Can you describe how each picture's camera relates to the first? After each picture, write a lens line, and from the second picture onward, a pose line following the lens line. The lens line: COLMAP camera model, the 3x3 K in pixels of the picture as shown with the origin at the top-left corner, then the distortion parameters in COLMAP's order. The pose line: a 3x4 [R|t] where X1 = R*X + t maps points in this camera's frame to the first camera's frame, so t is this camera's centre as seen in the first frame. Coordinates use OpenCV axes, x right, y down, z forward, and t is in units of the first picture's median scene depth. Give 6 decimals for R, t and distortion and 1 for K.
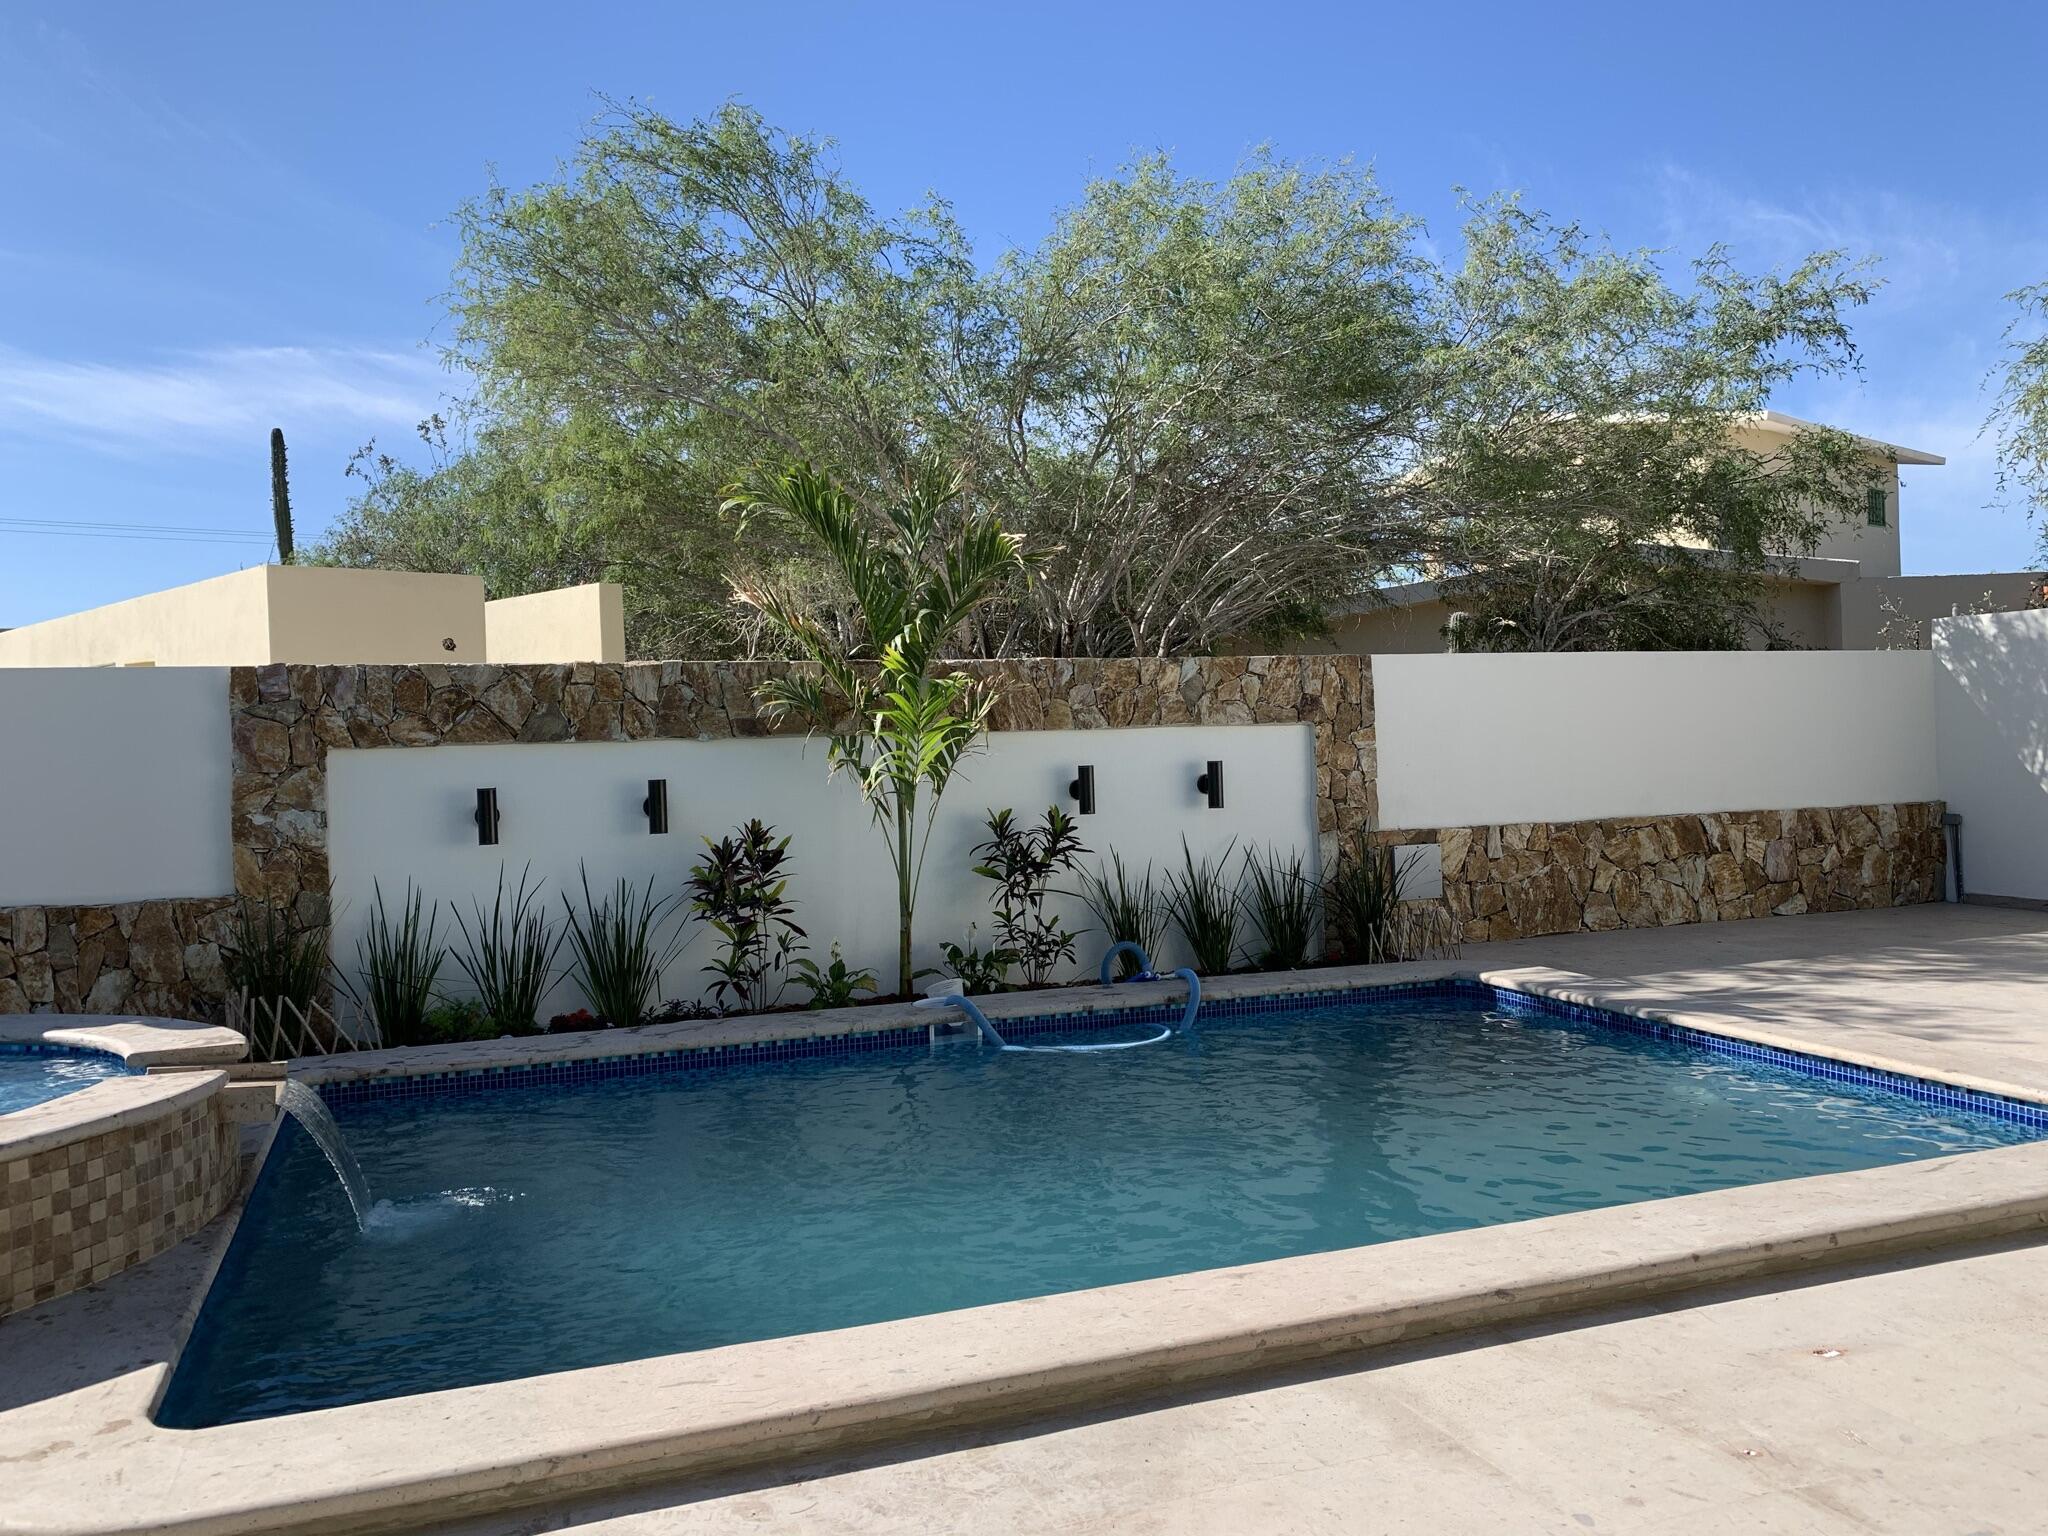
lens RADIAL K [[1580.5, 0, 1024.0], [0, 1580.5, 768.0], [0, 0, 1]] dist [0.014397, 0.008379]
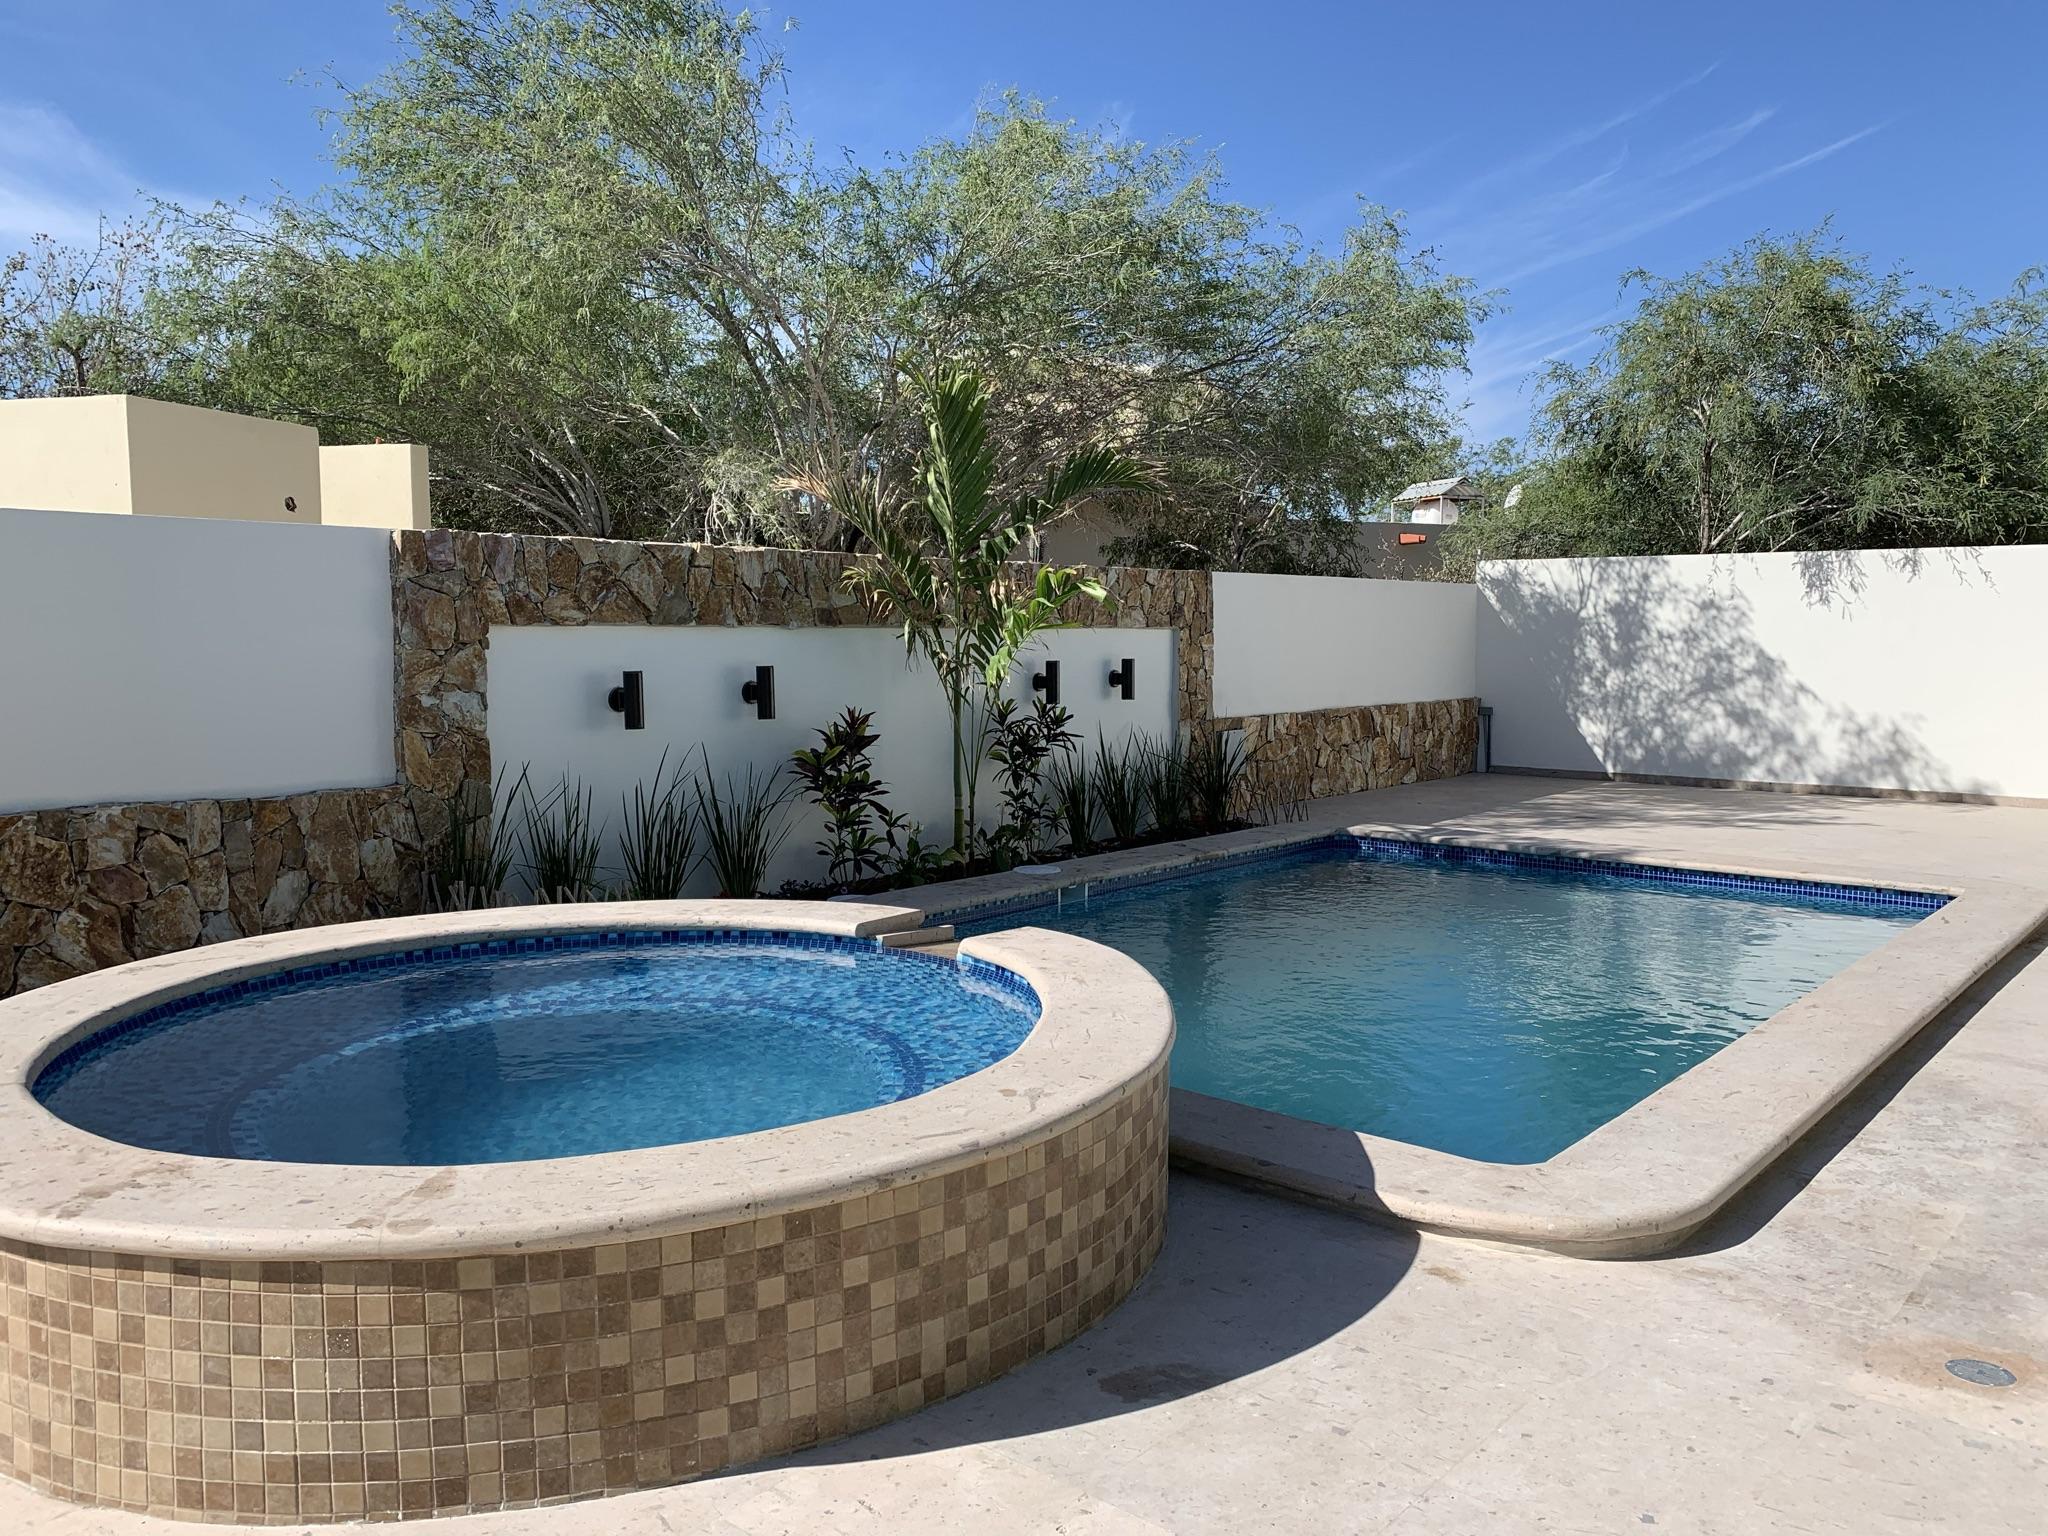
lens RADIAL K [[1570.2, 0, 1021.0], [0, 1570.2, 766.8], [0, 0, 1]] dist [0.073567, -0.106912]
pose [[0.864152, -0.012896, 0.503066, -0.607806], [-0.020486, 0.997941, 0.060772, 0.007526], [-0.502814, -0.062823, 0.862109, 0.042001]]
